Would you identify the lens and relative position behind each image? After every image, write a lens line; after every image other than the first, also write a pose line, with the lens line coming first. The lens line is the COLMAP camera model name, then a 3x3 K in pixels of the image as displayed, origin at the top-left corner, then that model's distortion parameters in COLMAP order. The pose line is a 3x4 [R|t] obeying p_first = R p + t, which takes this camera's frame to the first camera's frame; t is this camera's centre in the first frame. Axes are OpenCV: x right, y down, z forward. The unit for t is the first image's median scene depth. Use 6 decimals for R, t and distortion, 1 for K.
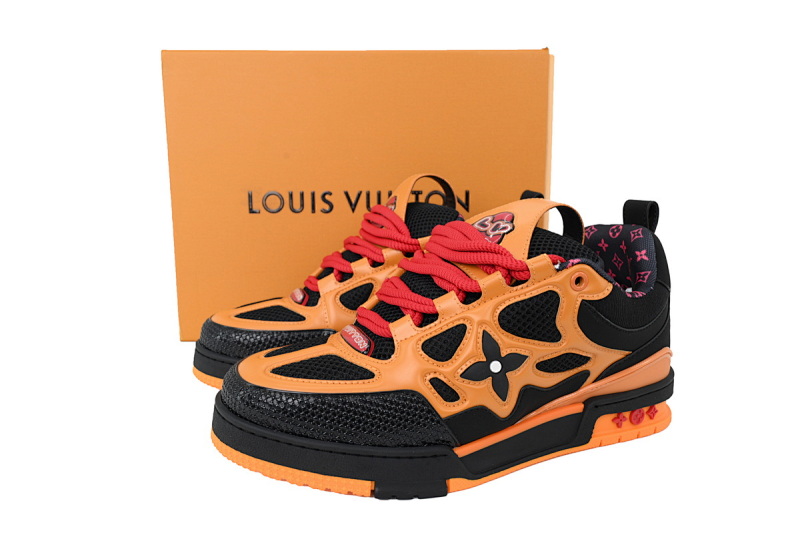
lens RADIAL K [[539.7, 0, 399.4], [0, 539.7, 268.1], [0, 0, 1]] dist [0.007182, -0.001853]
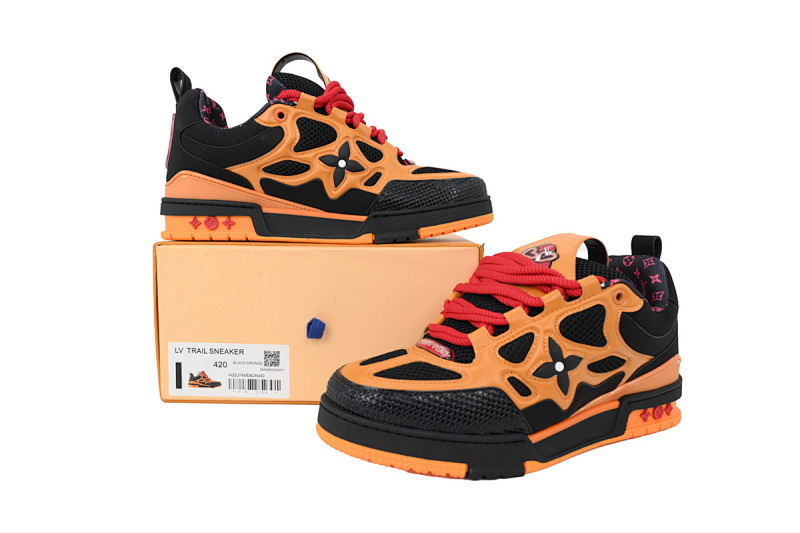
lens RADIAL K [[539.7, 0, 400.3], [0, 539.7, 267.4], [0, 0, 1]] dist [0.007182, -0.001853]
pose [[0.995394, -0.002649, 0.095833, -0.285642], [0.010589, 0.996539, -0.082444, 0.052554], [-0.095283, 0.083079, 0.991977, -0.193832]]
